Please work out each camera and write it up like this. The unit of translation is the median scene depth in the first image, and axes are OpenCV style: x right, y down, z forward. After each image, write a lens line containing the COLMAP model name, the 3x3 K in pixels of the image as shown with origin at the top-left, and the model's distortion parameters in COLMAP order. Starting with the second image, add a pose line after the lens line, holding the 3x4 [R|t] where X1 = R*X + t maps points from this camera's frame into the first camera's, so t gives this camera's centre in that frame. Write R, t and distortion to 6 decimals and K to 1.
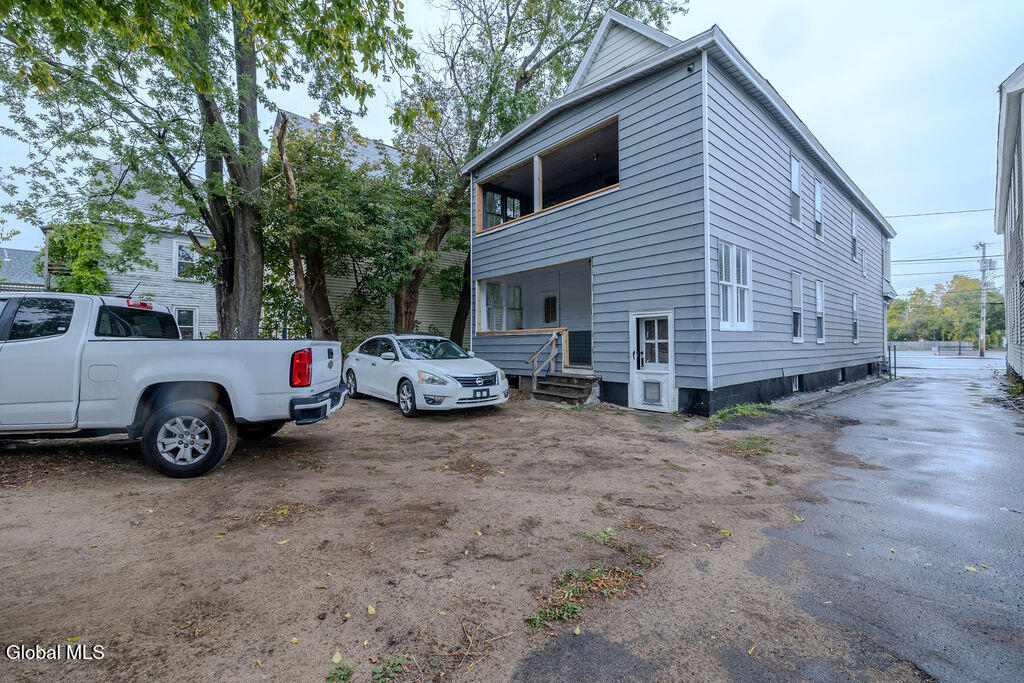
lens RADIAL K [[428.1, 0, 509.5], [0, 428.1, 338.5], [0, 0, 1]] dist [0.000359, -0.000095]
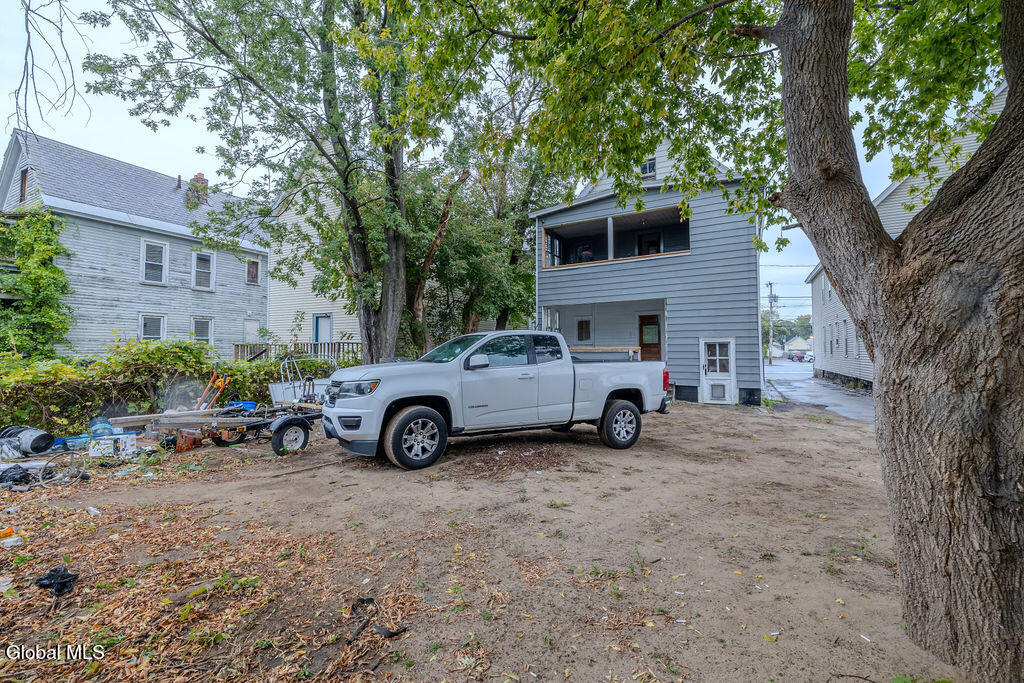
lens RADIAL K [[428.1, 0, 509.5], [0, 428.1, 338.5], [0, 0, 1]] dist [0.000359, -0.000095]
pose [[0.944249, 0.013694, 0.328948, -0.833621], [-0.007184, 0.999754, -0.020999, -0.024638], [-0.329155, 0.017465, 0.944115, -0.186277]]
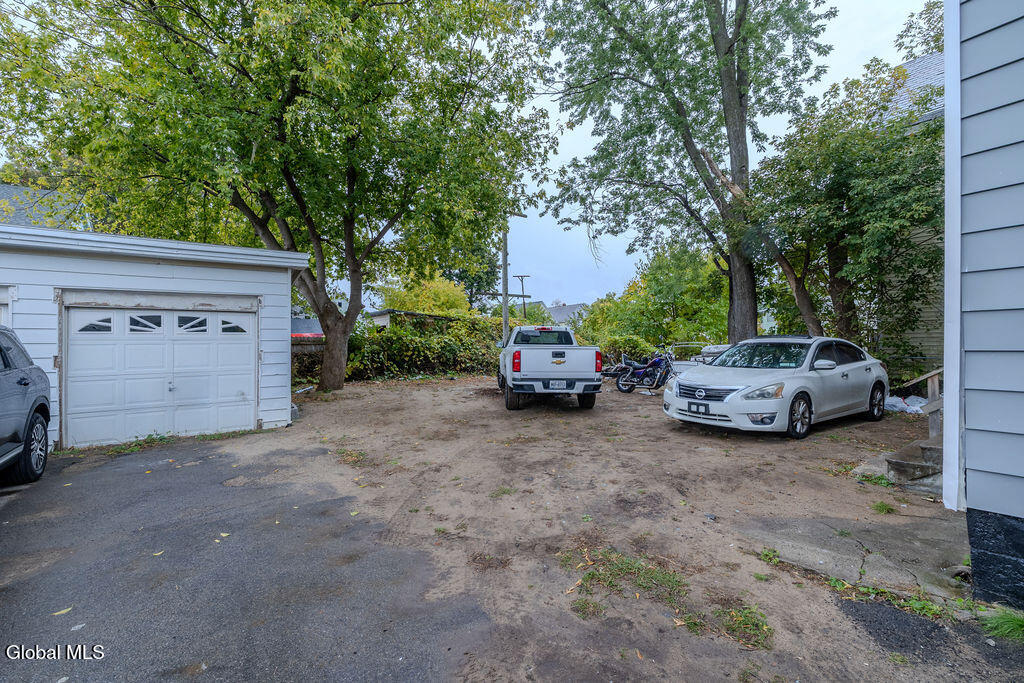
lens RADIAL K [[428.1, 0, 509.5], [0, 428.1, 338.5], [0, 0, 1]] dist [0.000359, -0.000095]
pose [[-0.104387, -0.010890, -0.994477, 1.421421], [0.012833, 0.999842, -0.012296, -0.006343], [0.994454, -0.014046, -0.104231, 1.243343]]
